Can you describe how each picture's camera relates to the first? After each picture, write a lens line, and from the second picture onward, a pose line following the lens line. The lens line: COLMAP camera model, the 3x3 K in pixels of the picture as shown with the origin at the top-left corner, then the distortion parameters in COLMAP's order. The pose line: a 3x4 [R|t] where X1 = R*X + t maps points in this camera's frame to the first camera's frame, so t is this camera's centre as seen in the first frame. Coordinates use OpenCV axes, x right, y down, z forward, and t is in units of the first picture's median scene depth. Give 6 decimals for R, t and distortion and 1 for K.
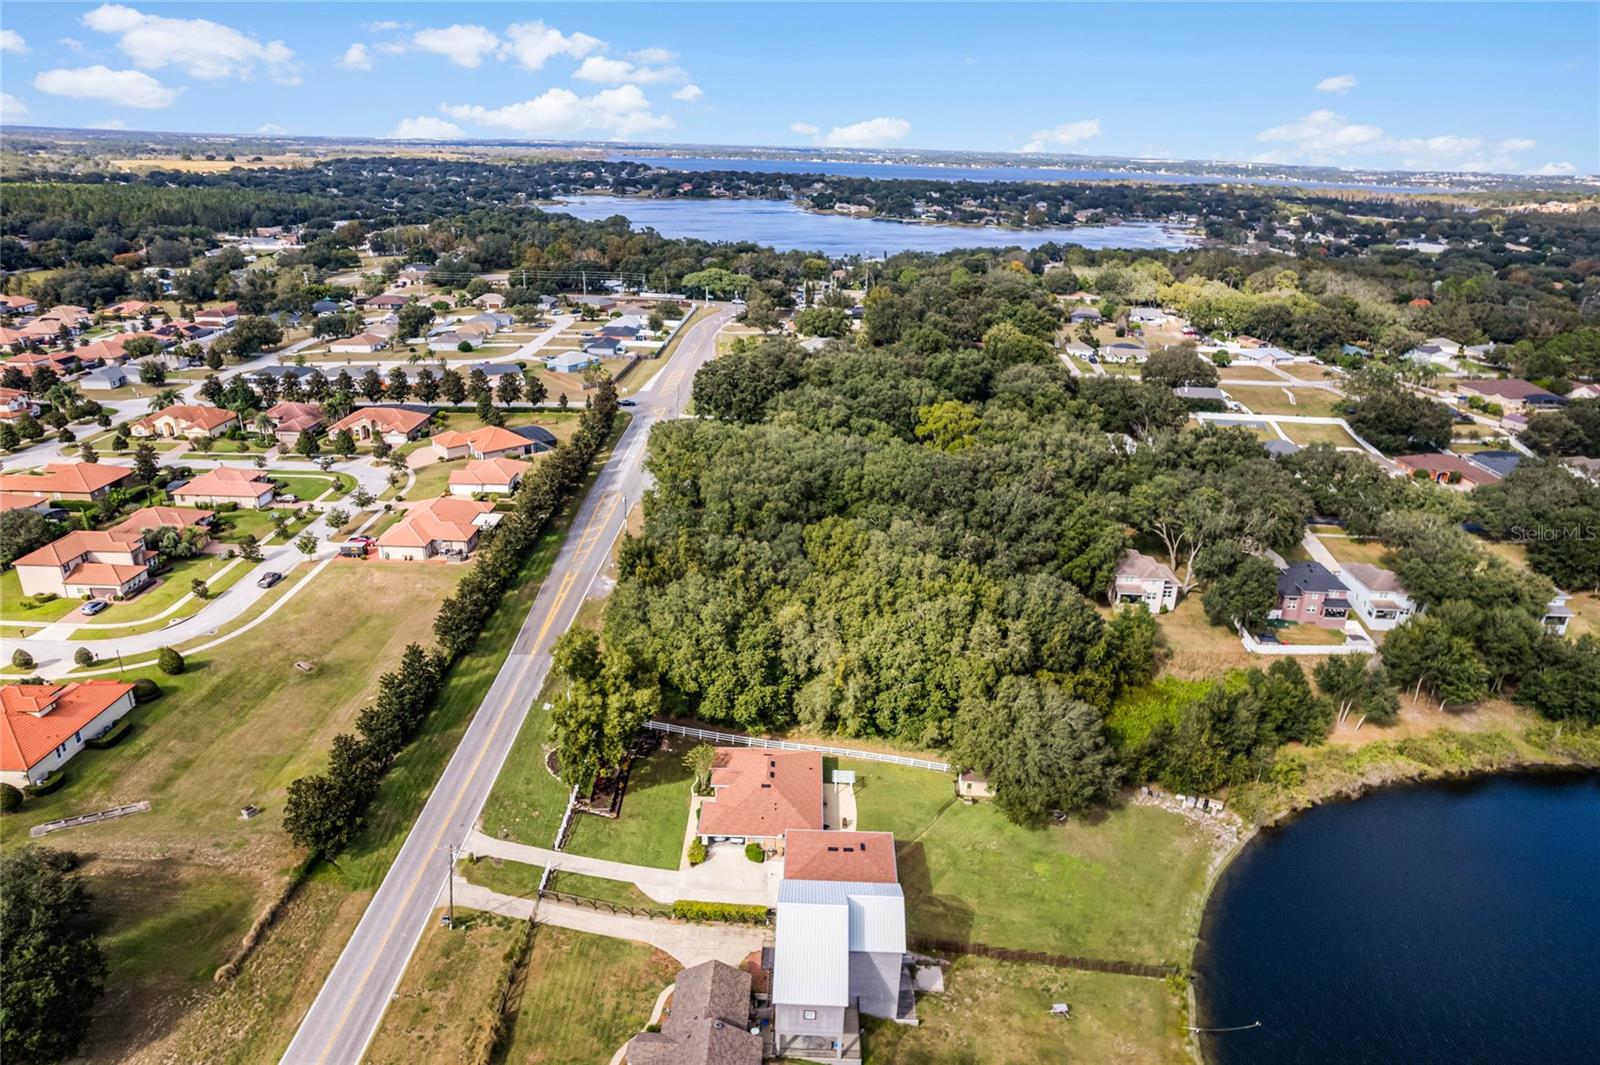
lens RADIAL K [[1007.8, 0, 823.1], [0, 1007.8, 585.8], [0, 0, 1]] dist [-0.068547, 0.053317]
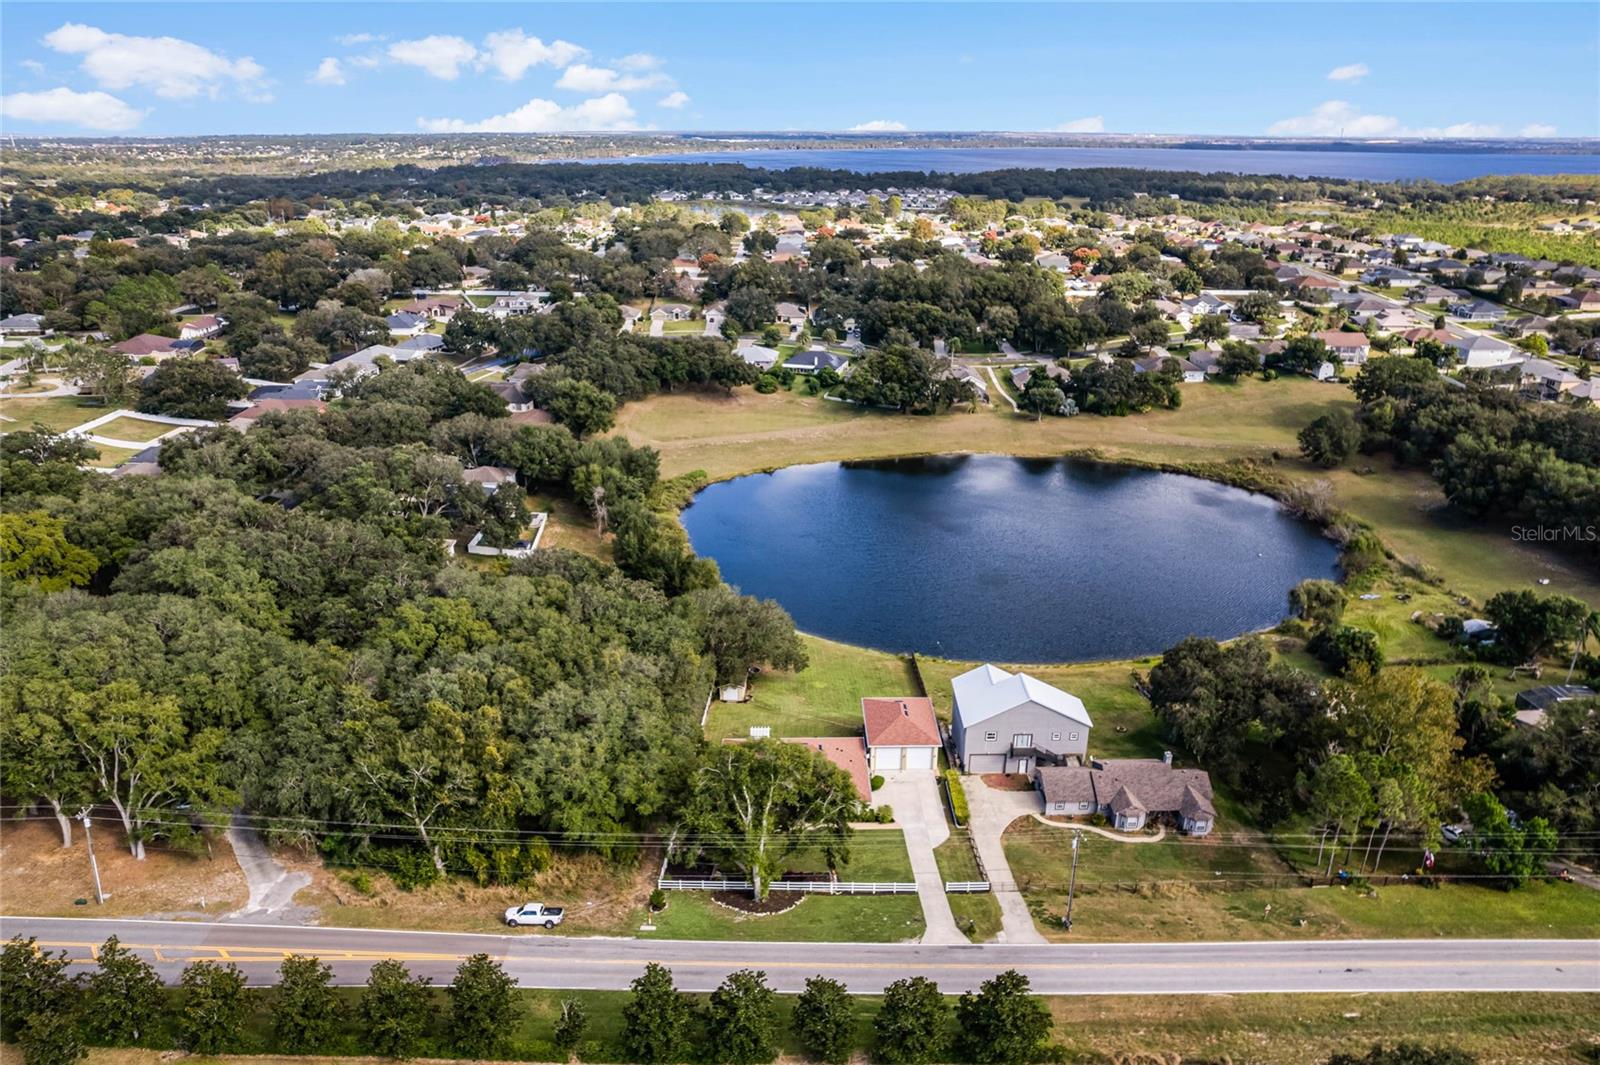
lens RADIAL K [[1026.0, 0, 802.6], [0, 1026.0, 537.2], [0, 0, 1]] dist [-0.076946, 0.061589]
pose [[-0.008689, -0.397838, 0.917414, -0.717277], [0.399341, 0.839733, 0.367934, -0.289948], [-0.916761, 0.369558, 0.151576, 0.590967]]
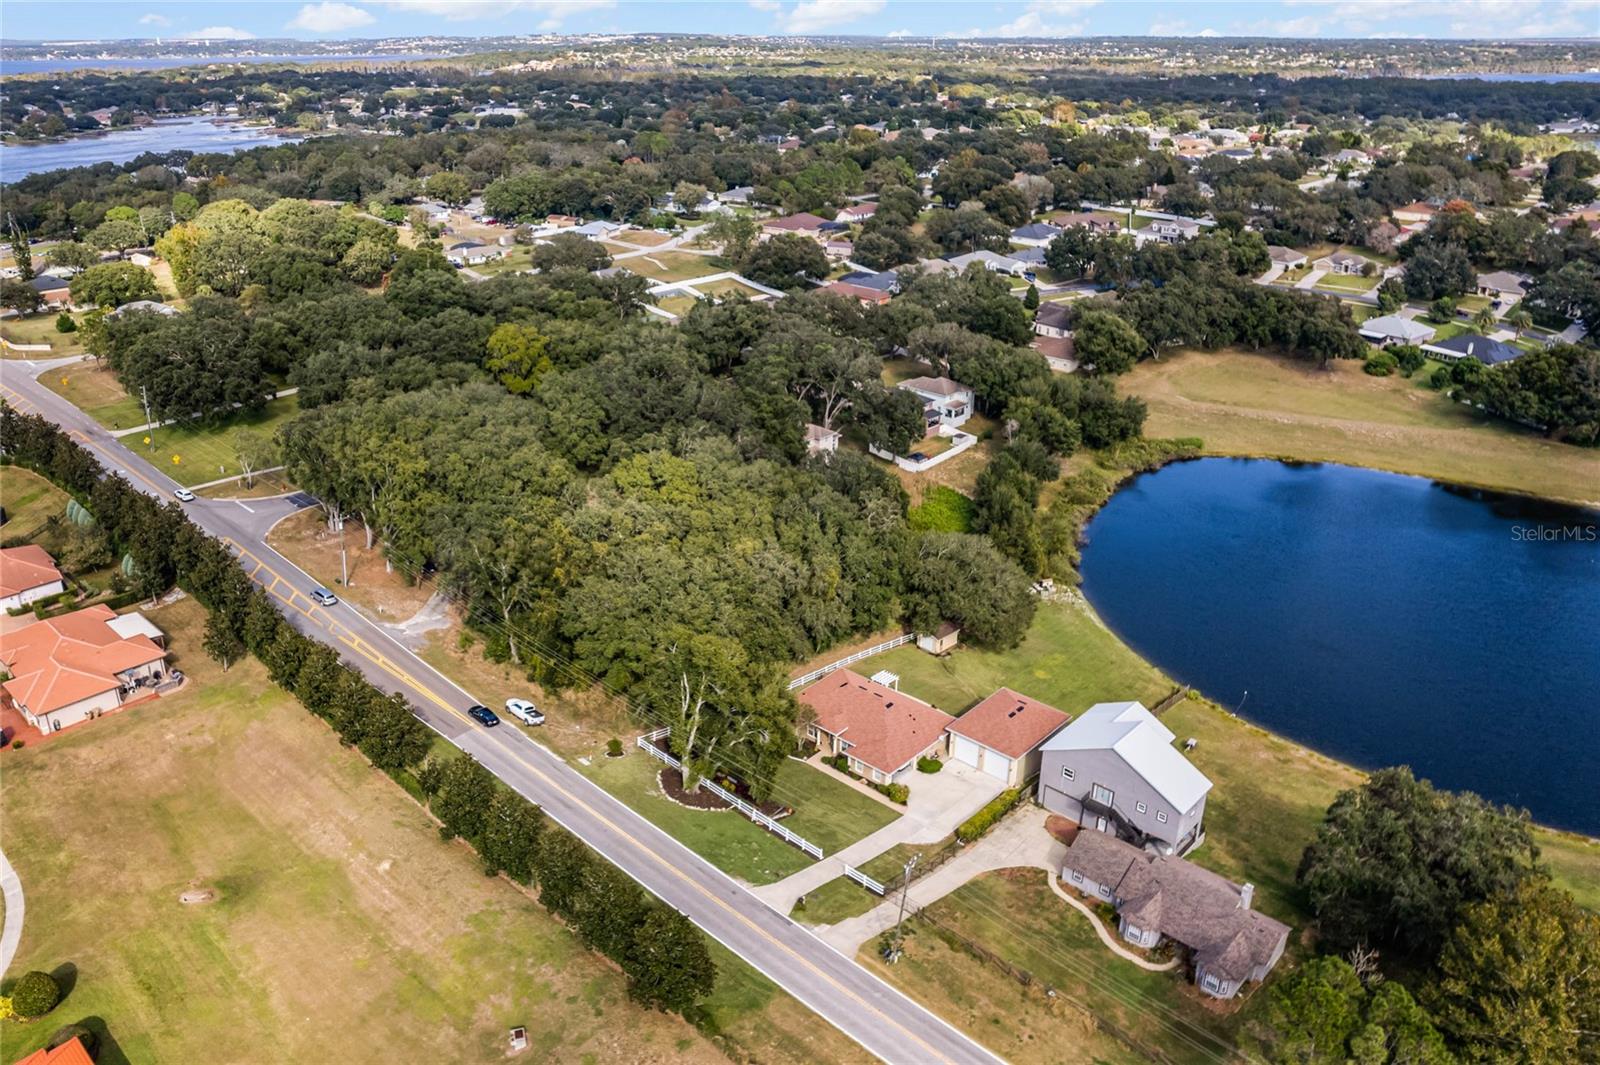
lens RADIAL K [[1119.6, 0, 781.8], [0, 1119.6, 535.9], [0, 0, 1]] dist [-0.072645, 0.047292]
pose [[0.683909, -0.328847, 0.651252, -0.593703], [0.313333, 0.938530, 0.144862, -0.110228], [-0.658856, 0.104986, 0.744907, 0.188997]]
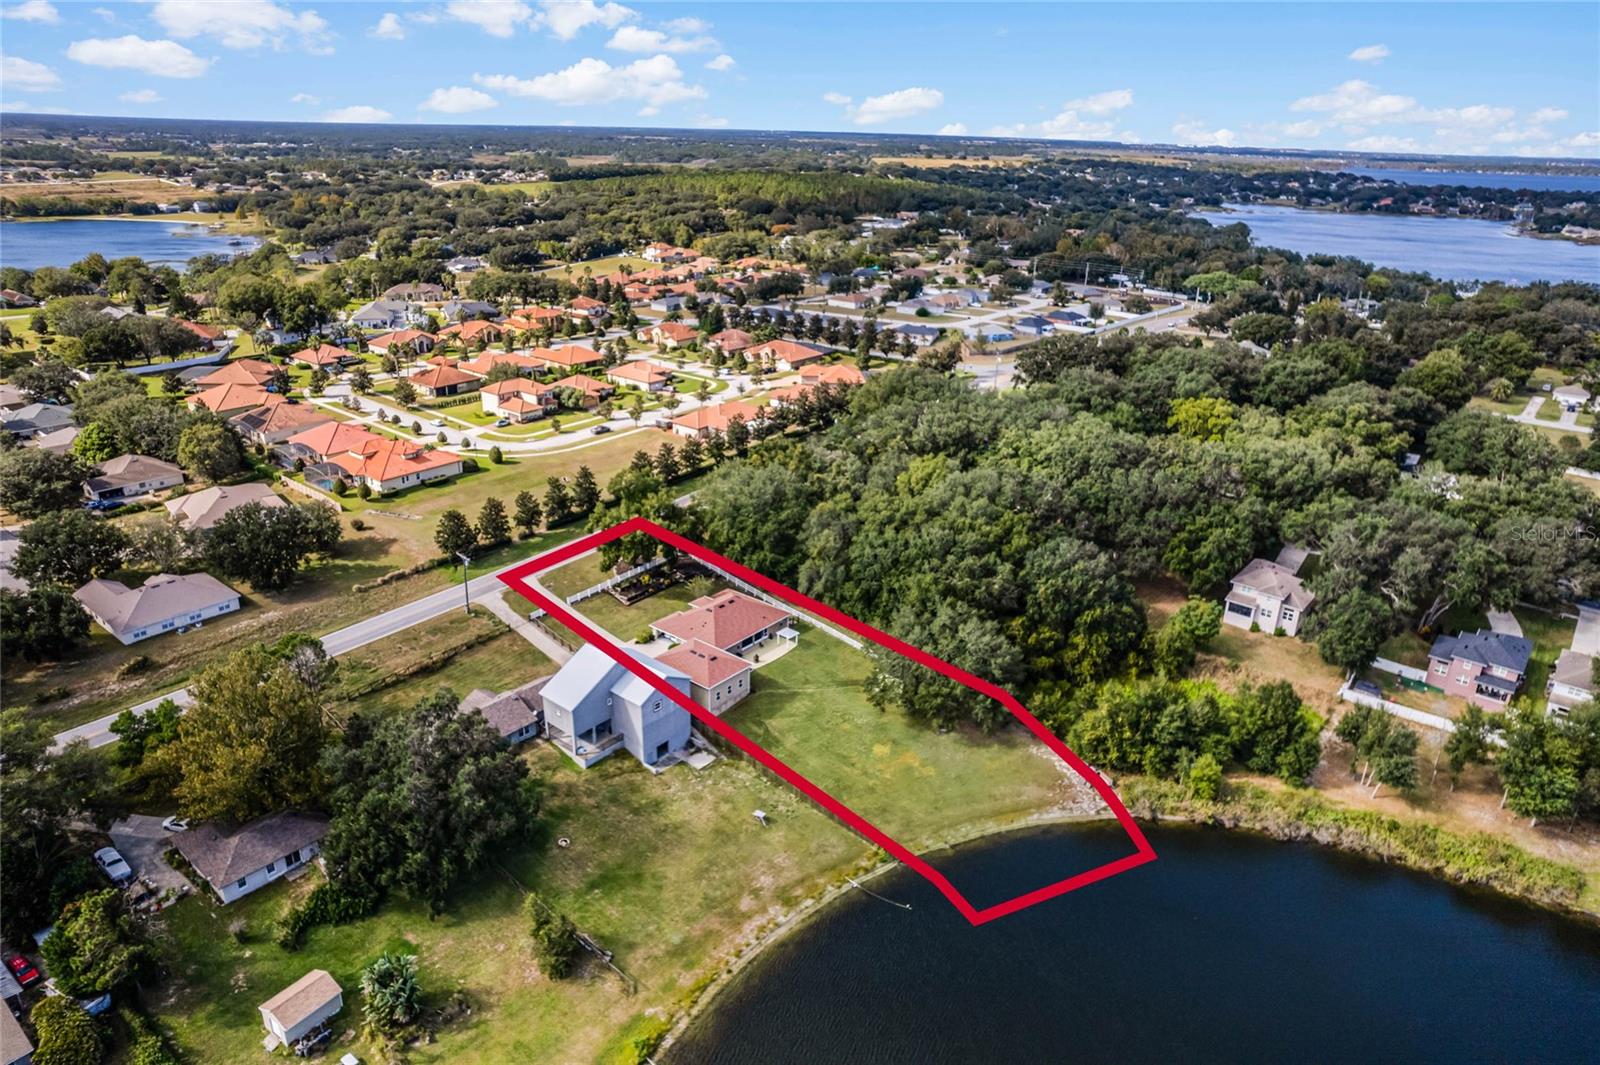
lens RADIAL K [[1007.8, 0, 823.1], [0, 1007.8, 585.8], [0, 0, 1]] dist [-0.068547, 0.053317]
pose [[0.785832, 0.248155, -0.566470, 0.611061], [-0.251925, 0.964971, 0.073246, 0.025378], [0.564803, 0.085149, 0.820821, -0.002522]]
